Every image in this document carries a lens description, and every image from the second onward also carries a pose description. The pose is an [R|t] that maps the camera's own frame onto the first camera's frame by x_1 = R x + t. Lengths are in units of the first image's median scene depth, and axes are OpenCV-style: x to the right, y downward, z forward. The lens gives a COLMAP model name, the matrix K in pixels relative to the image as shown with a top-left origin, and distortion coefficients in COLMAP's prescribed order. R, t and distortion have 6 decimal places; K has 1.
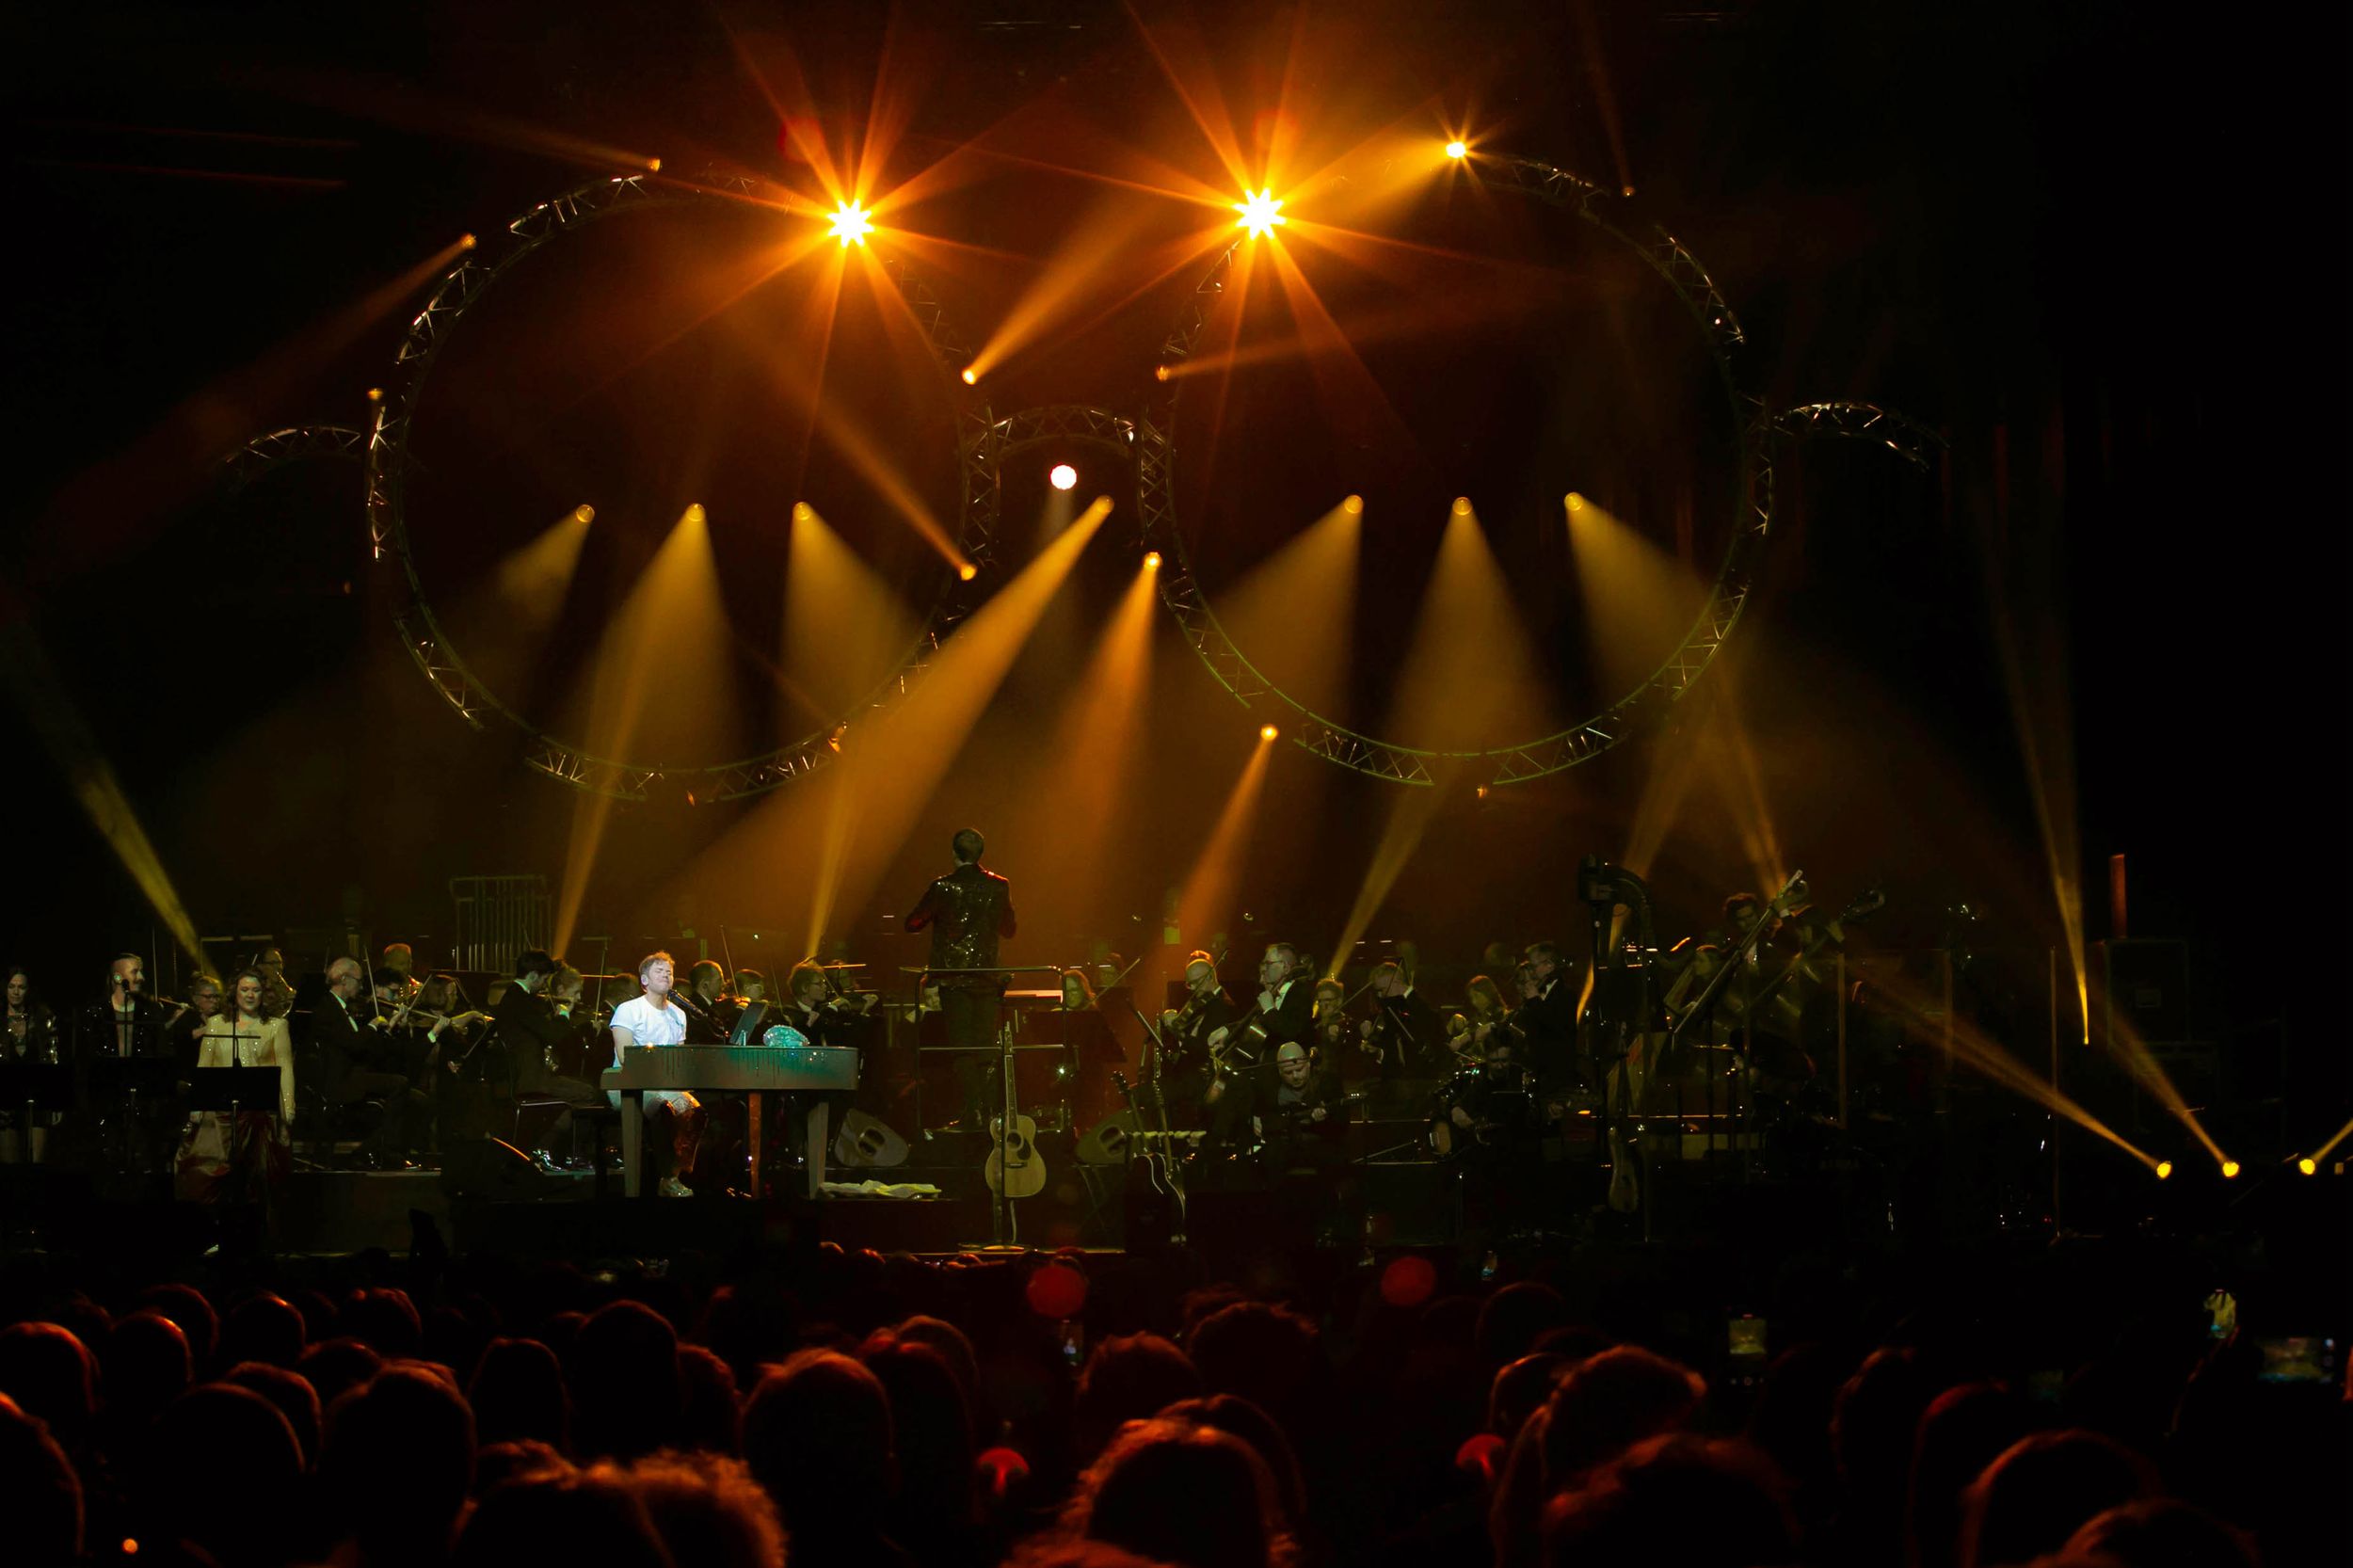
lens RADIAL K [[4990.4, 0, 1176.5], [0, 4990.4, 784.0], [0, 0, 1]] dist [-0.033811, -8.283907]
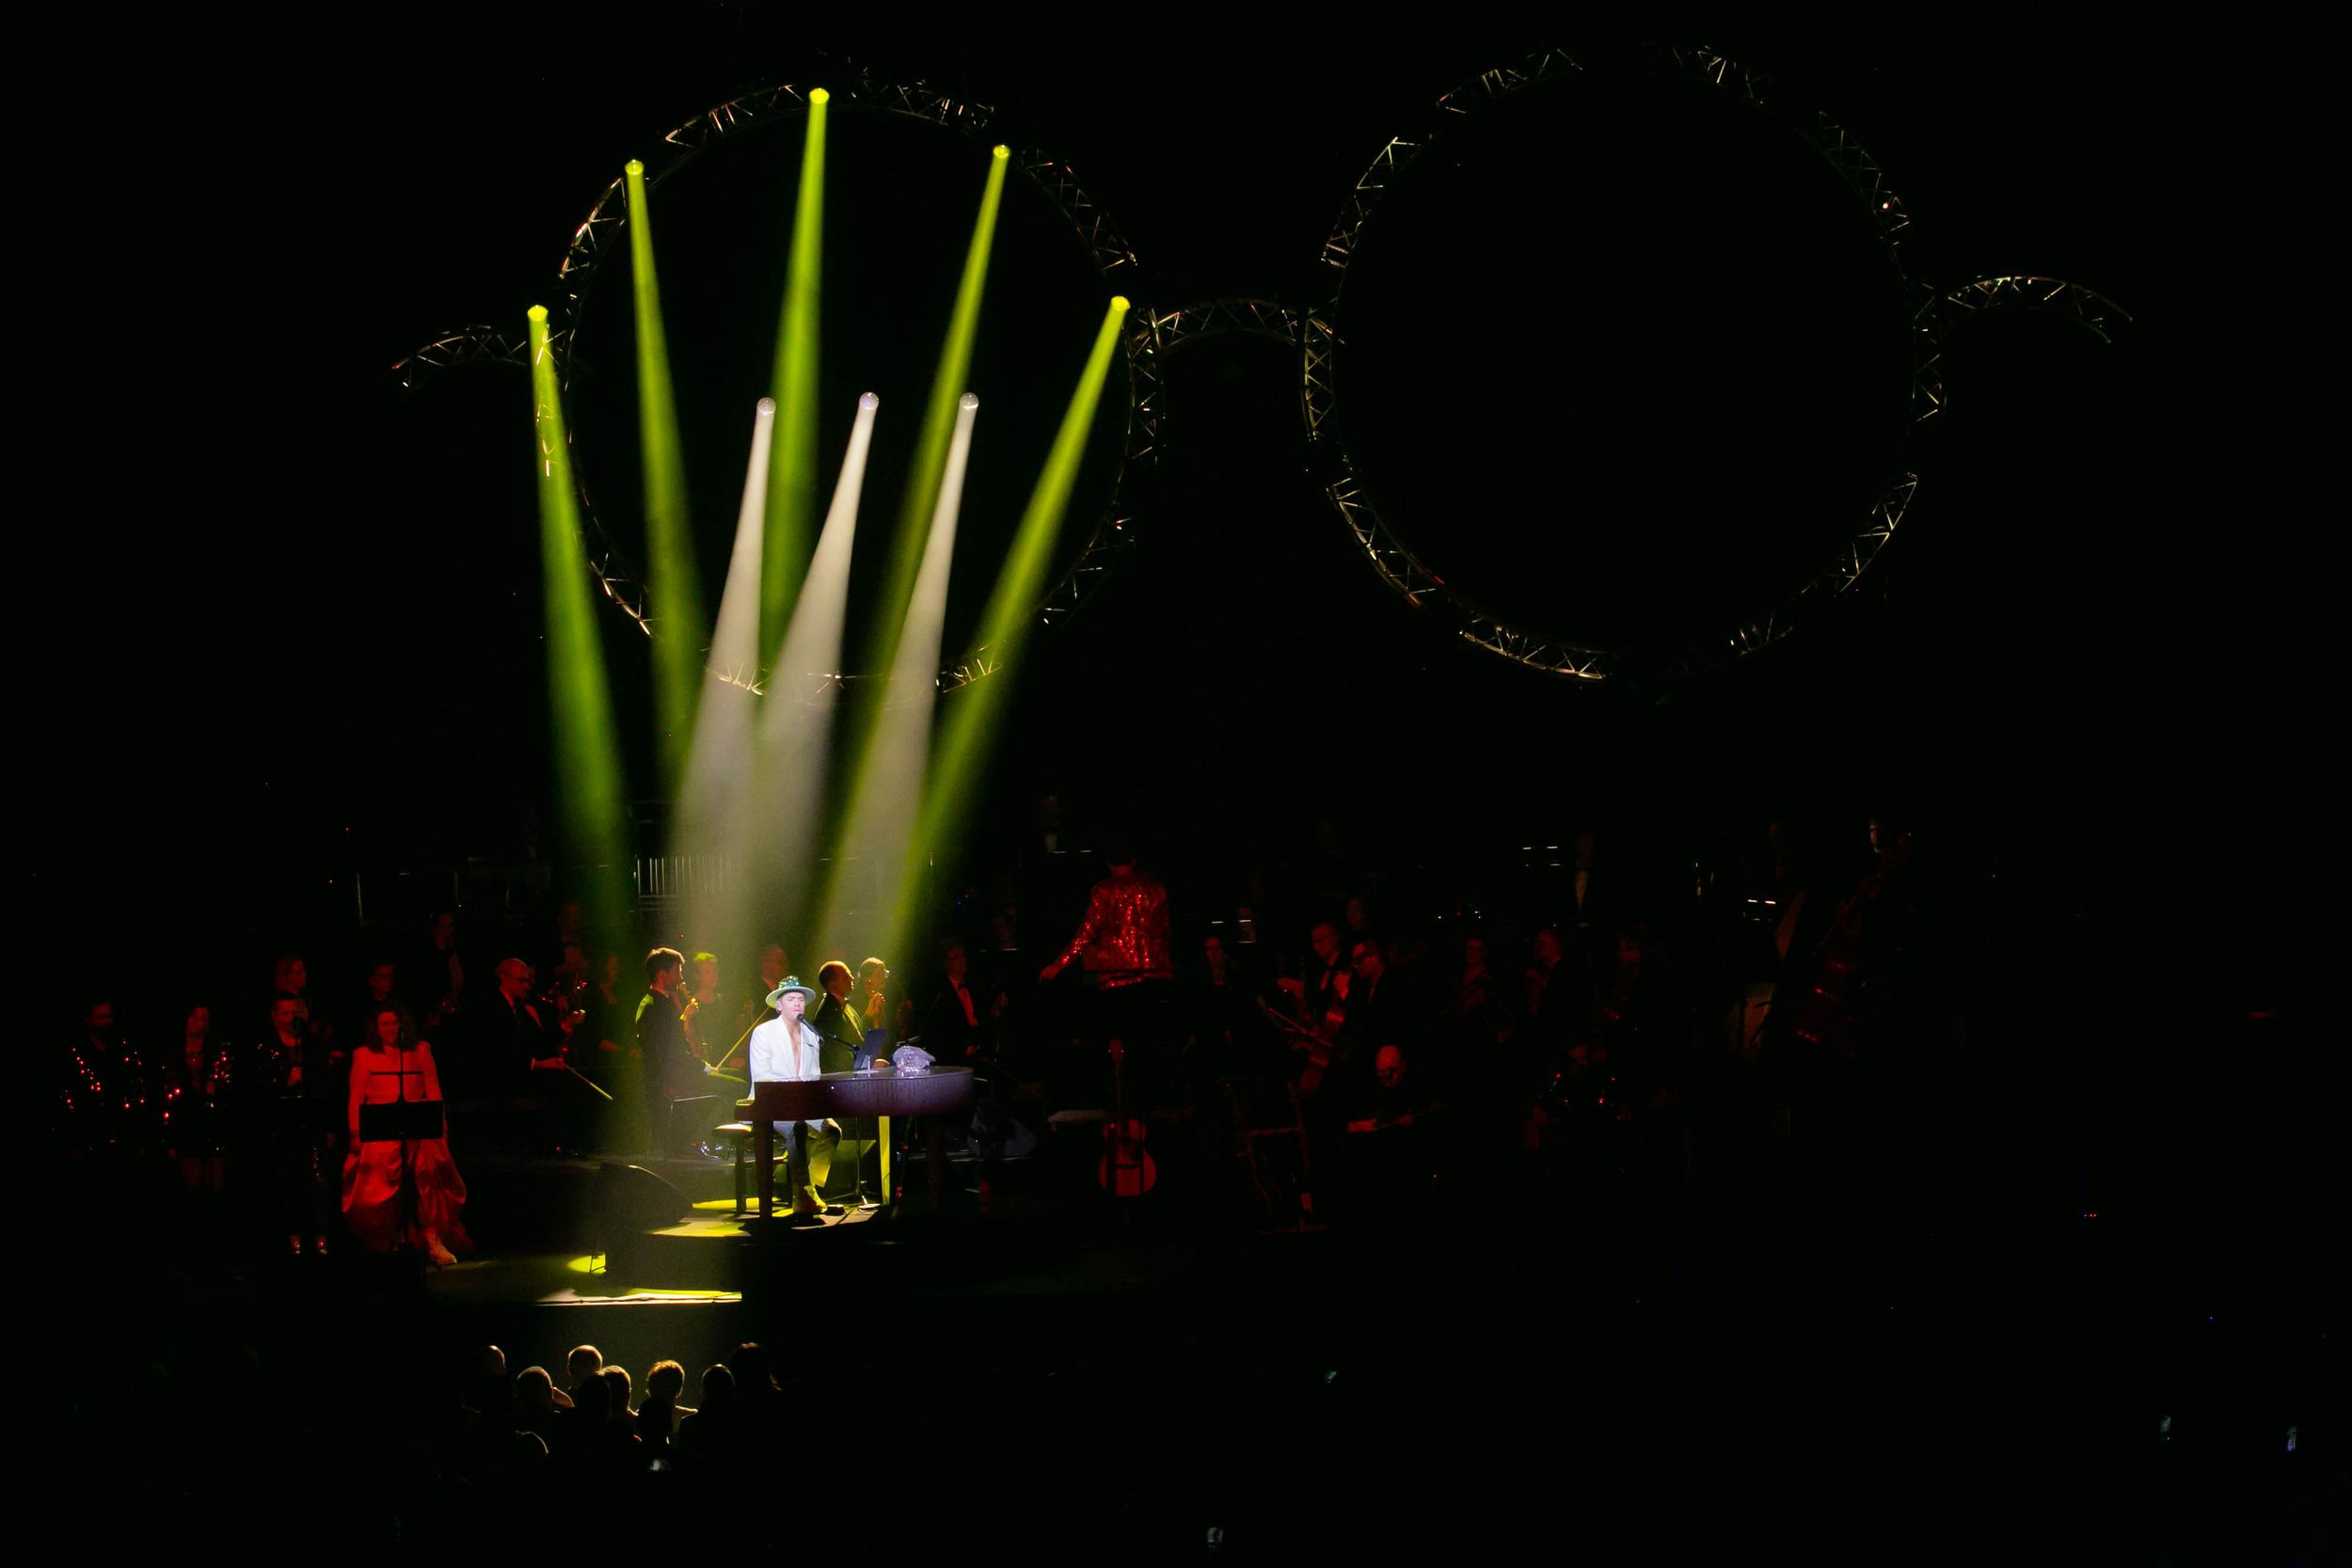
lens RADIAL K [[6806.5, 0, 1176.0], [0, 6806.5, 784.0], [0, 0, 1]] dist [-0.206571, -1.375905]
pose [[0.995042, -0.015565, -0.098227, 0.099170], [0.027753, 0.991898, 0.123965, -0.149972], [0.095501, -0.126076, 0.987413, -0.354424]]
